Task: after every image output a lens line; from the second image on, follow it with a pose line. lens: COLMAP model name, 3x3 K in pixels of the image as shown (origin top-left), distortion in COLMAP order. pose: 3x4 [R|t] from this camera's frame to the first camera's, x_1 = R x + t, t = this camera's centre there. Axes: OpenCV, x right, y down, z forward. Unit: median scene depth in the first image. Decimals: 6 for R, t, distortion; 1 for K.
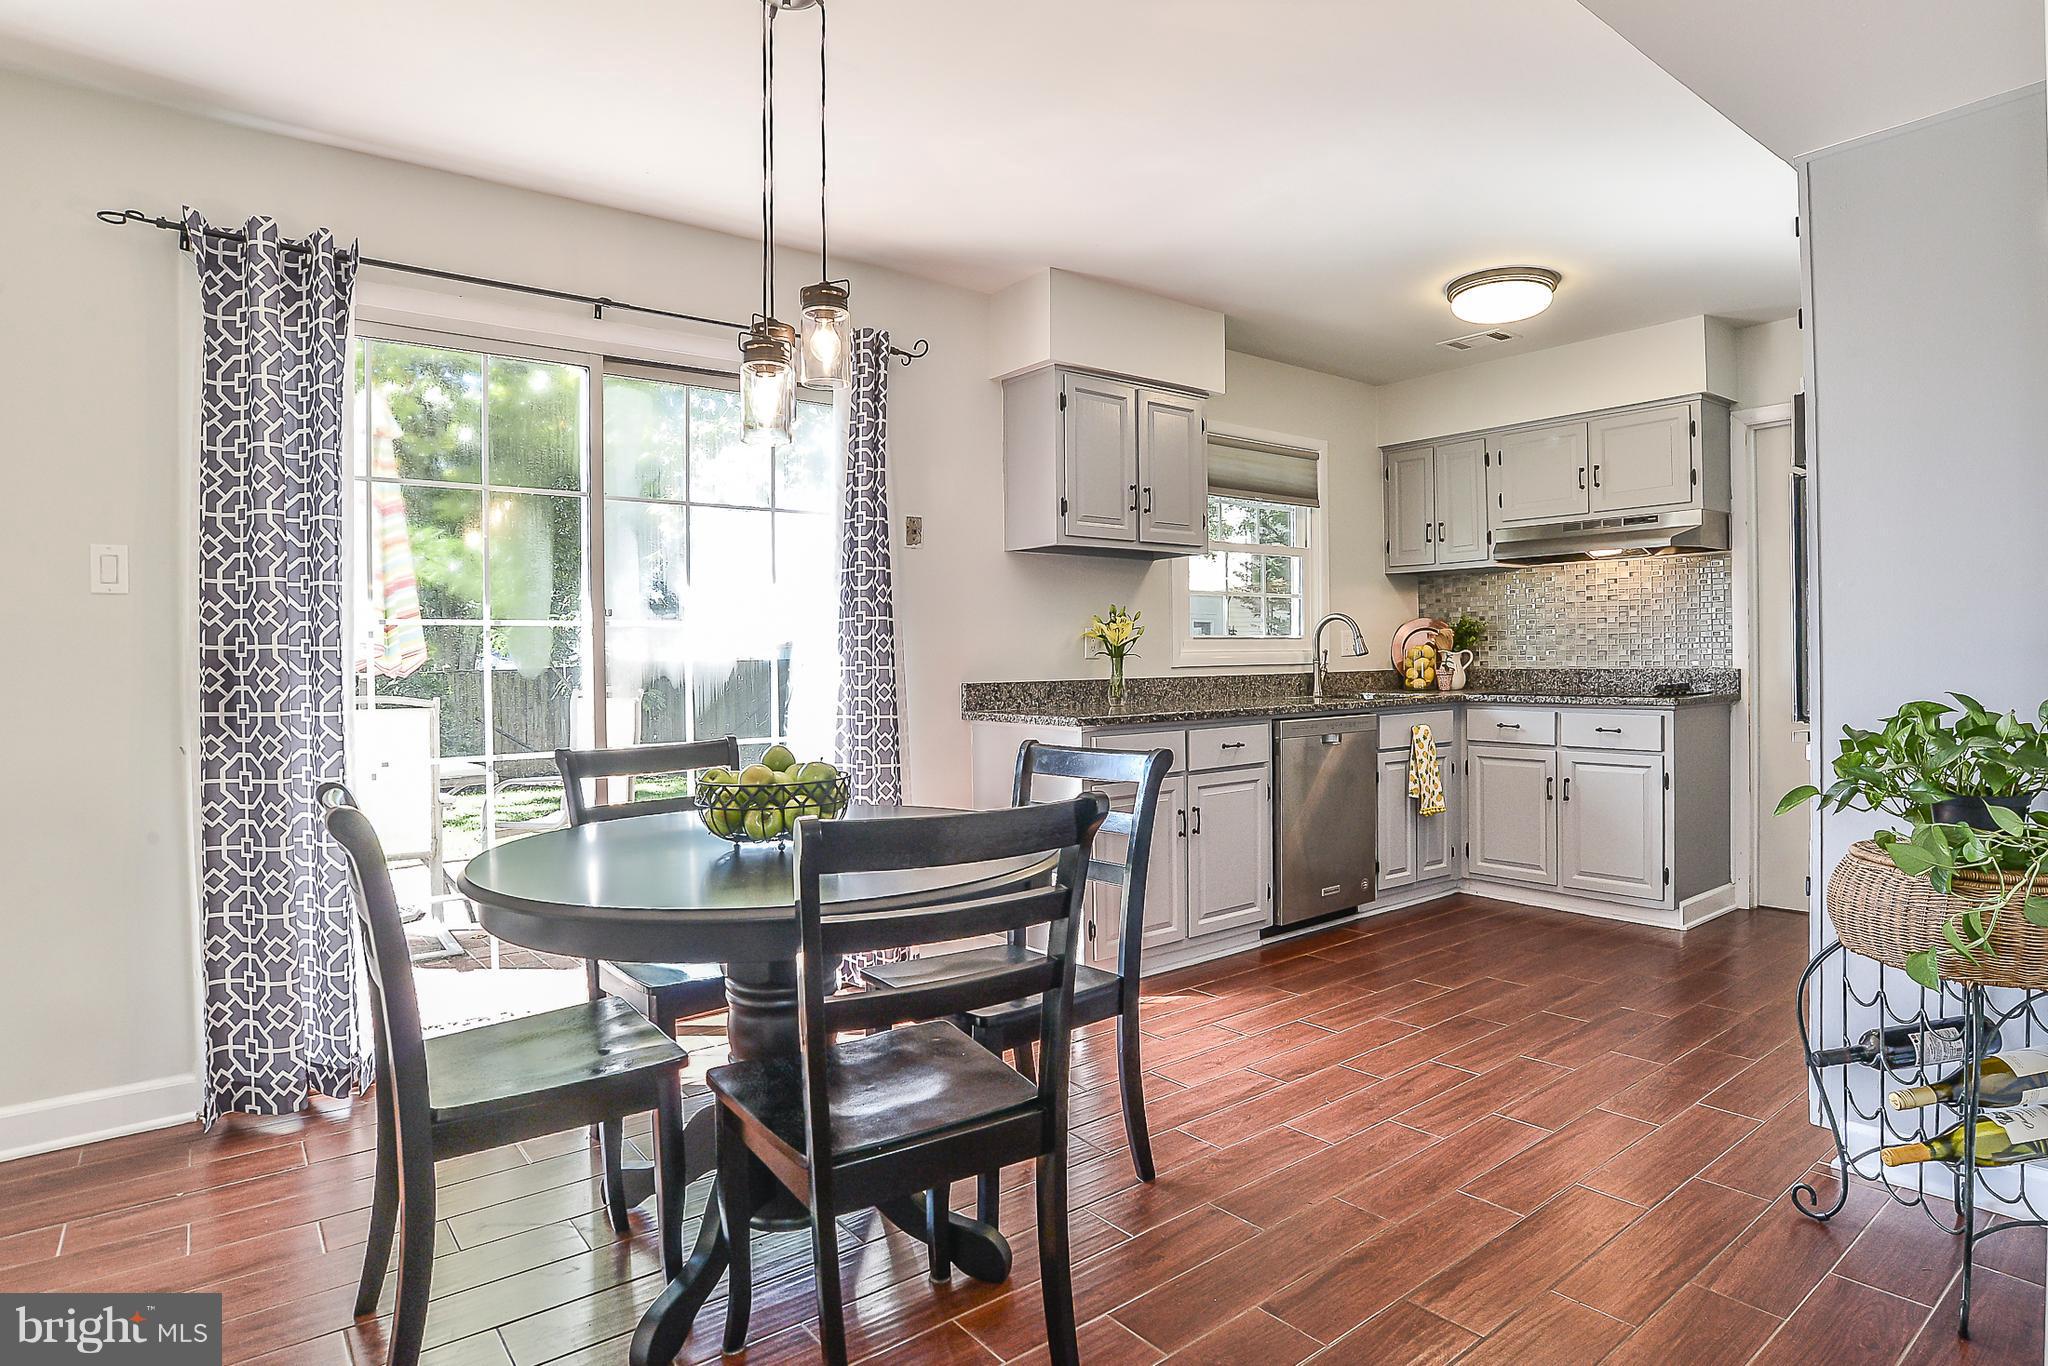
lens RADIAL K [[1193.2, 0, 996.7], [0, 1193.2, 677.2], [0, 0, 1]] dist [-0.052437, 0.000298]
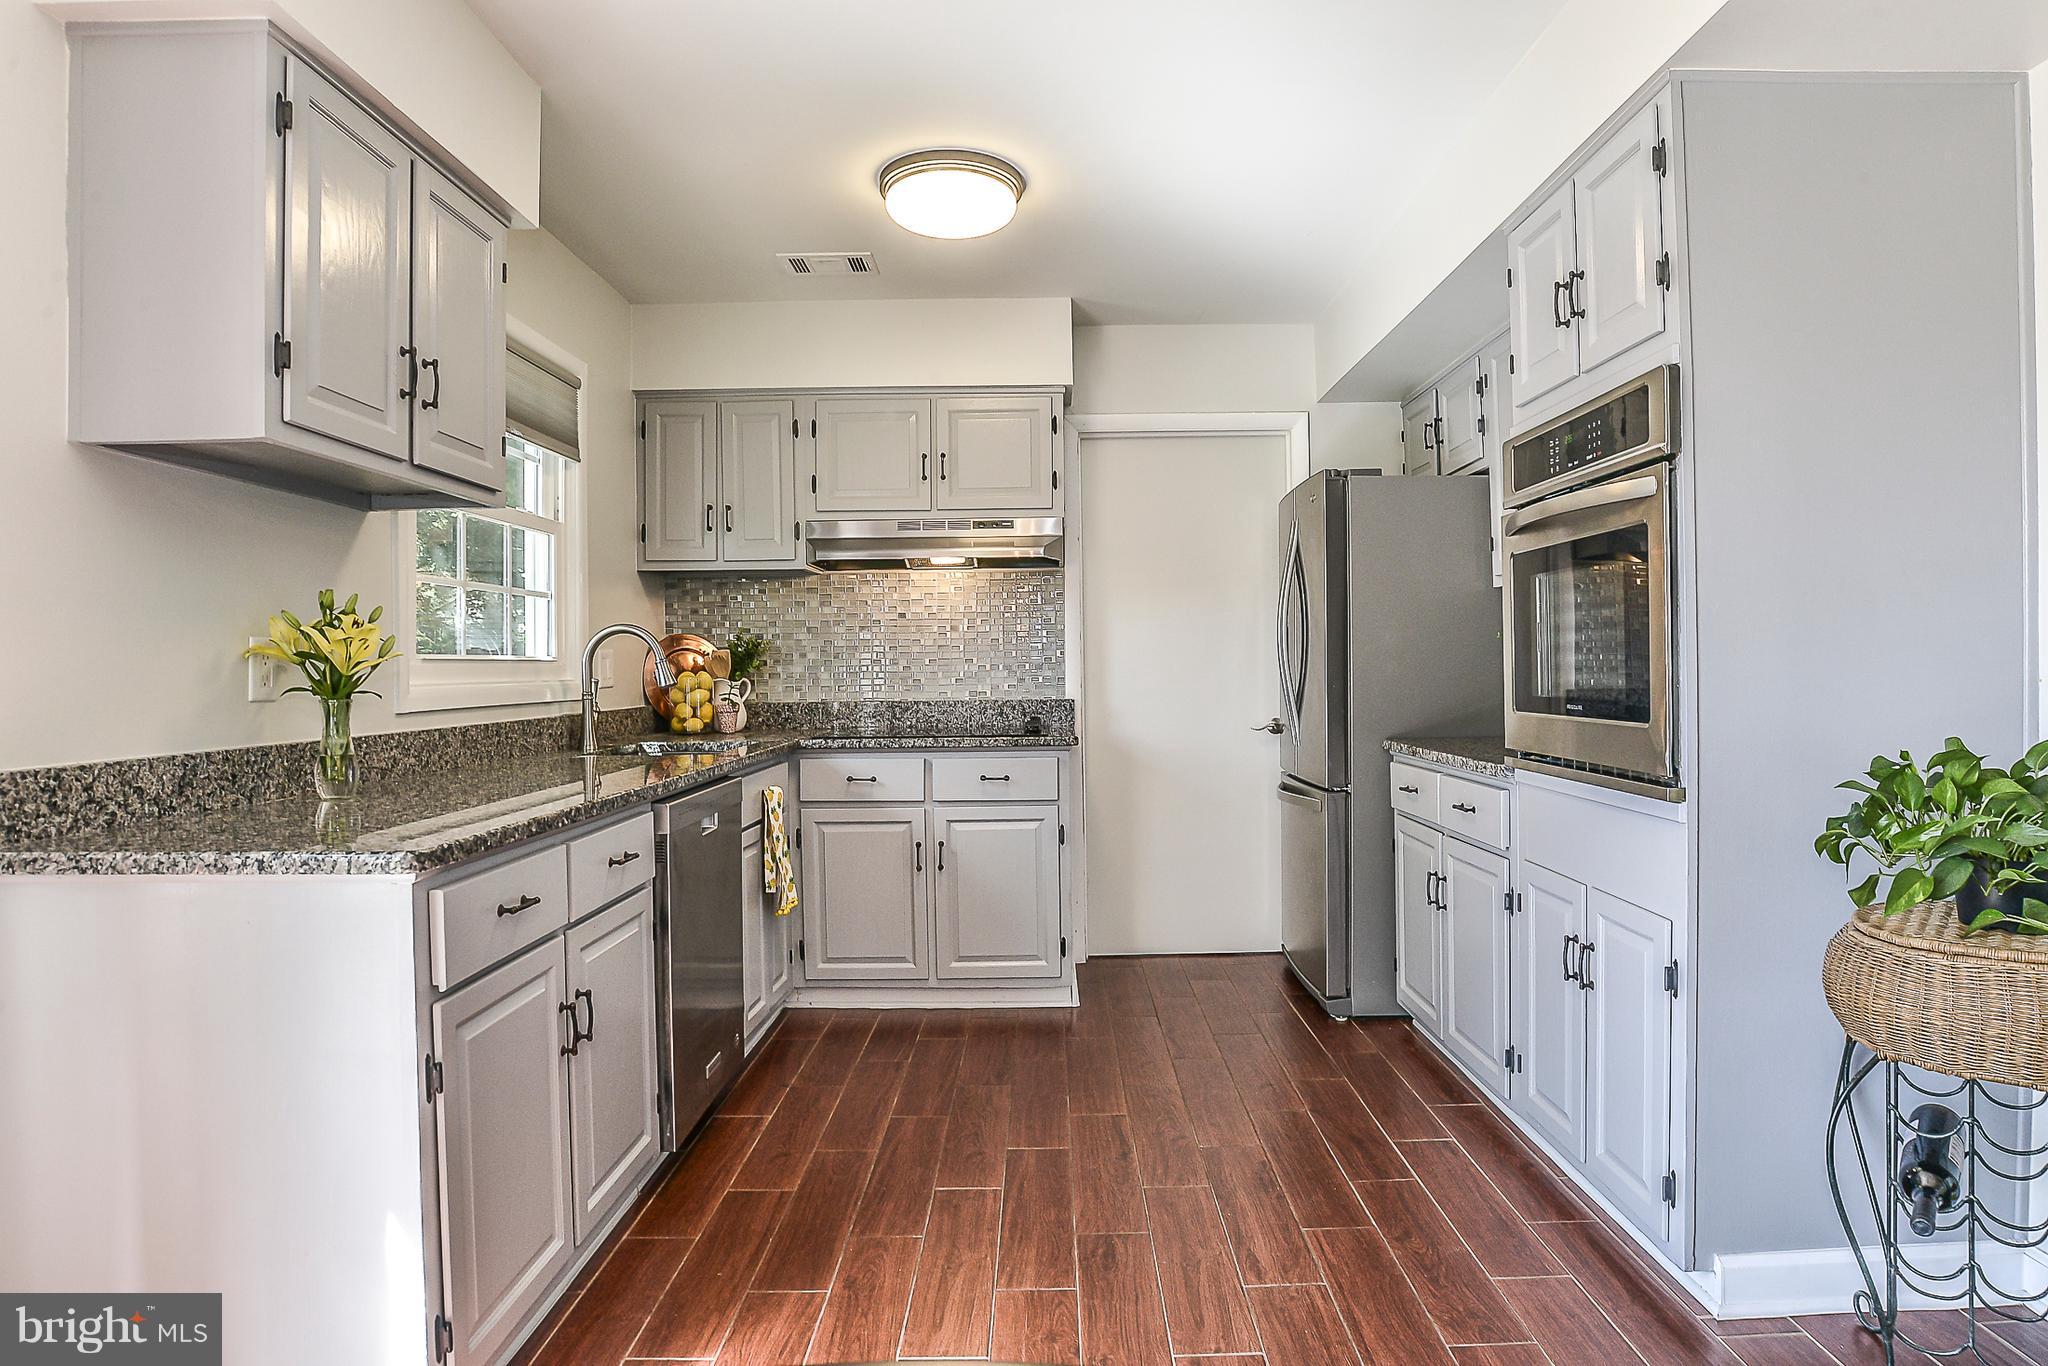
lens RADIAL K [[1170.8, 0, 1087.9], [0, 1170.8, 677.3], [0, 0, 1]] dist [-0.068980, 0.024352]
pose [[0.577655, -0.001582, 0.816279, -0.094912], [0.016054, 0.999827, -0.009423, -0.014876], [-0.816123, 0.018548, 0.577580, 0.450182]]
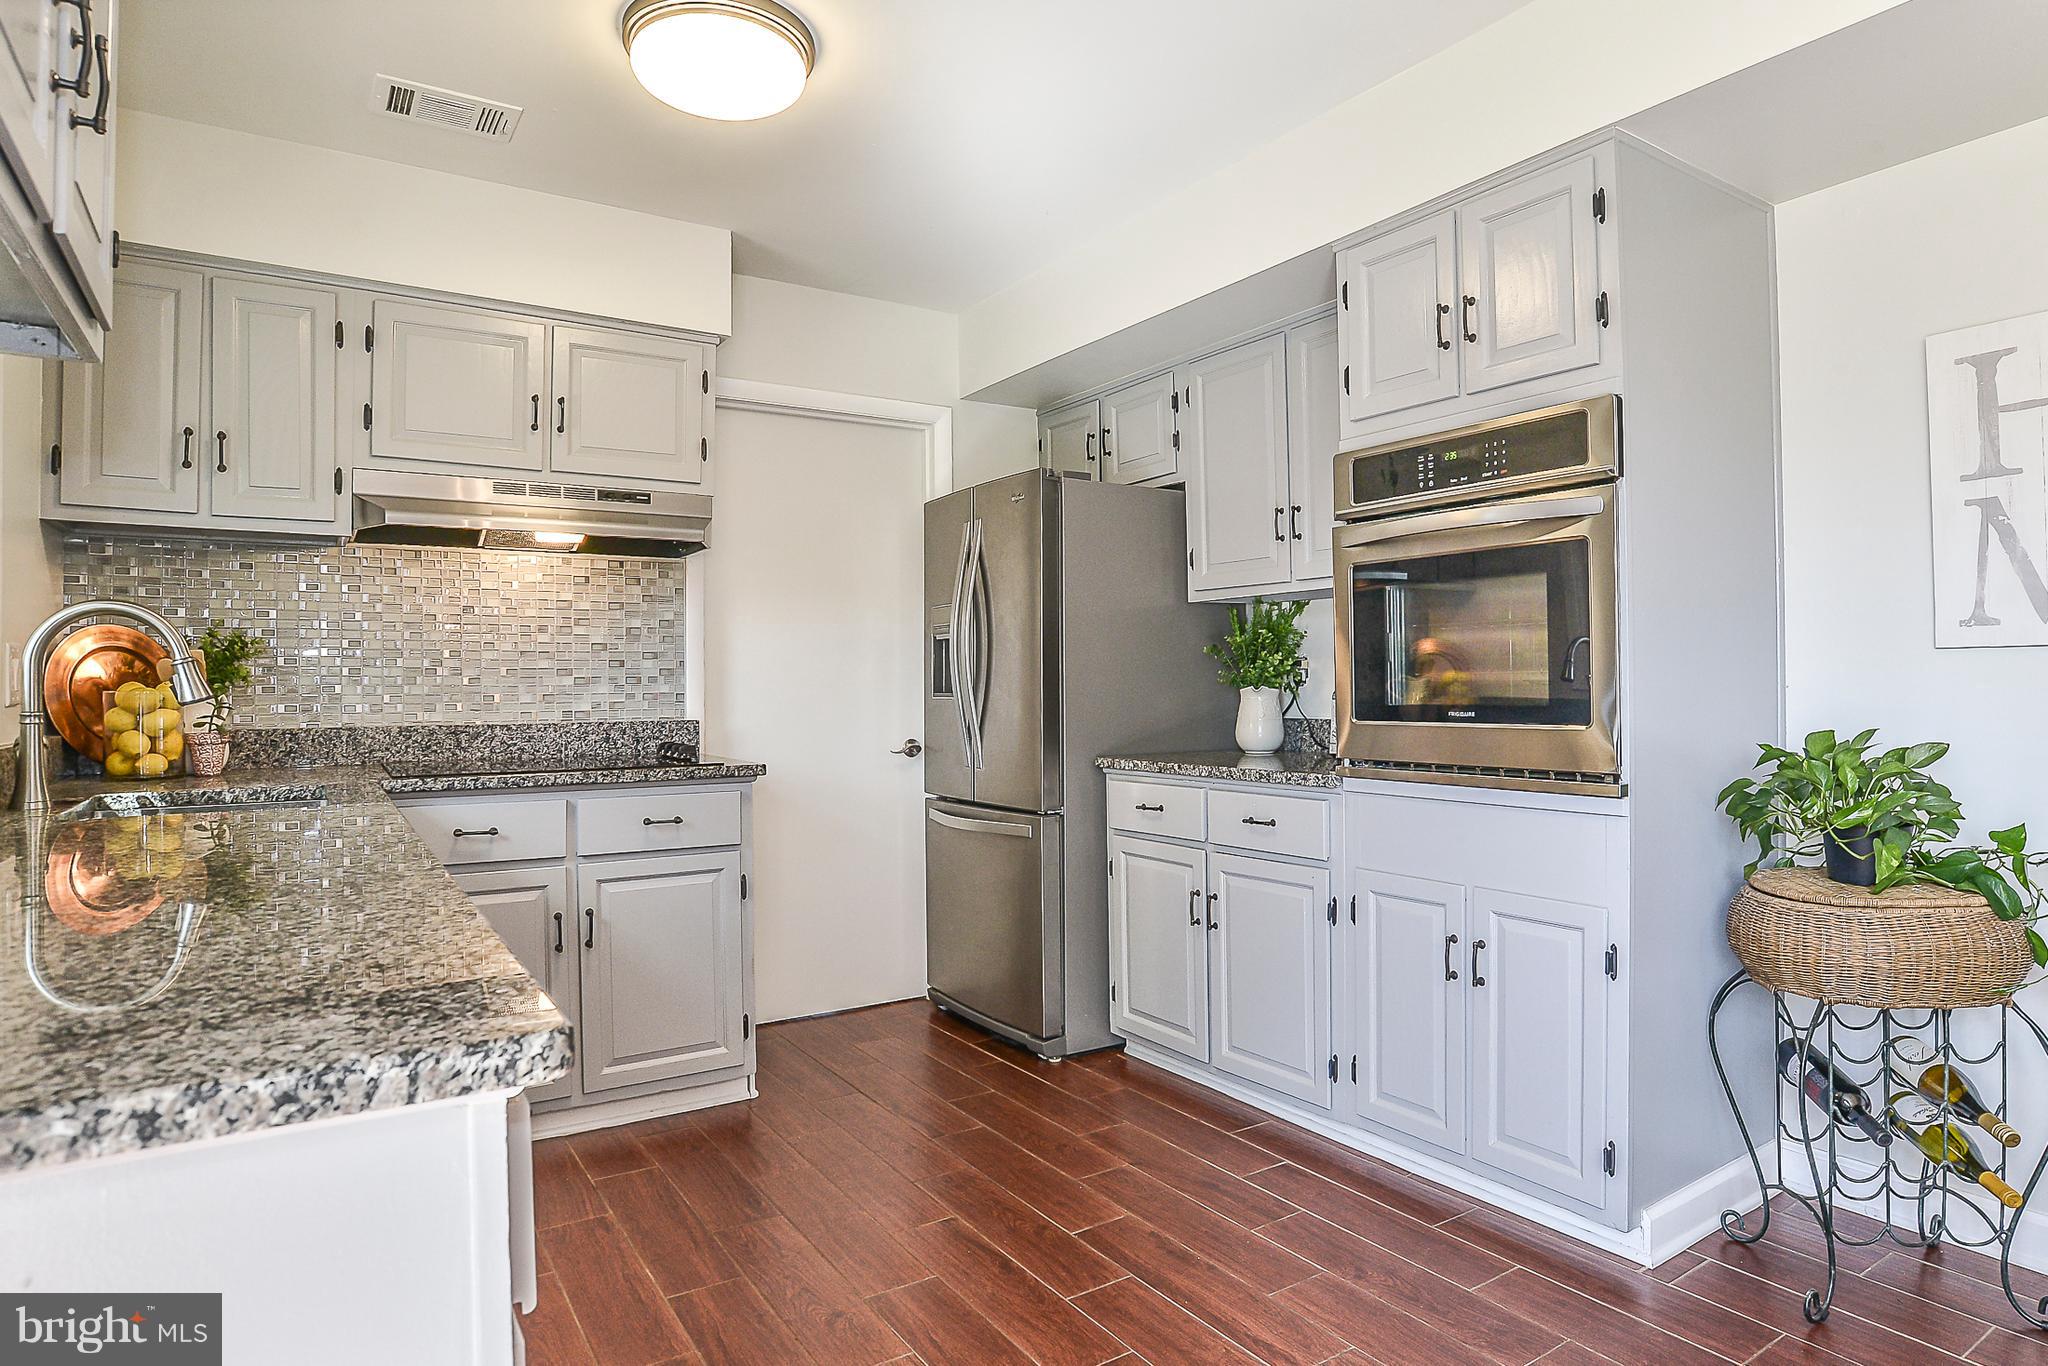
lens RADIAL K [[1170.8, 0, 1087.9], [0, 1170.8, 677.3], [0, 0, 1]] dist [-0.068980, 0.024352]
pose [[0.024953, 0.020297, 0.999483, -0.089916], [0.022708, 0.999524, -0.020865, -0.012800], [-0.999431, 0.023217, 0.024480, 0.708444]]
